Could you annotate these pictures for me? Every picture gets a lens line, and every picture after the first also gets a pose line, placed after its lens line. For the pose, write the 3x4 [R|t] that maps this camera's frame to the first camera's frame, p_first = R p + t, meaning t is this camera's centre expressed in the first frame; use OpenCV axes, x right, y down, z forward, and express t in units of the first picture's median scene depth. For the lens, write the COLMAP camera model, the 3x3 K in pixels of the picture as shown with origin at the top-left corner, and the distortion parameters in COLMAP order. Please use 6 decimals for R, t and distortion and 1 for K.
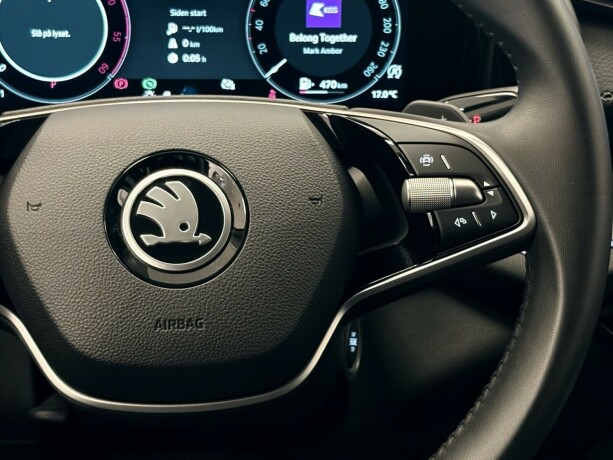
lens RADIAL K [[1262.3, 0, 306.9], [0, 1262.3, 234.4], [0, 0, 1]] dist [-0.057778, 0.000000]
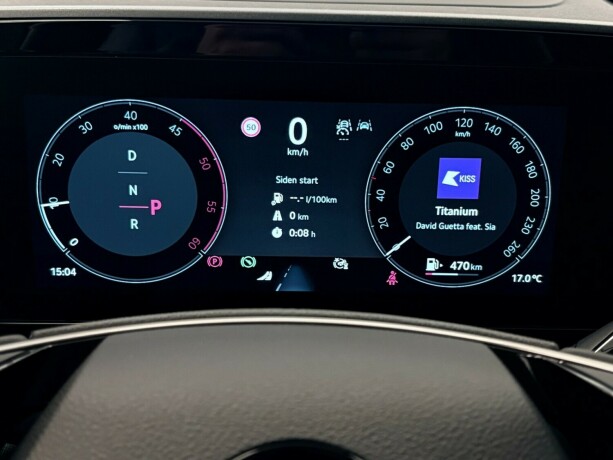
lens RADIAL K [[853.8, 0, 303.5], [0, 853.8, 225.6], [0, 0, 1]] dist [-0.013606, 0.000000]
pose [[0.998574, 0.015358, -0.051131, -0.059595], [-0.020430, 0.994757, -0.100202, -0.087819], [0.049324, 0.101104, 0.993652, 0.434056]]
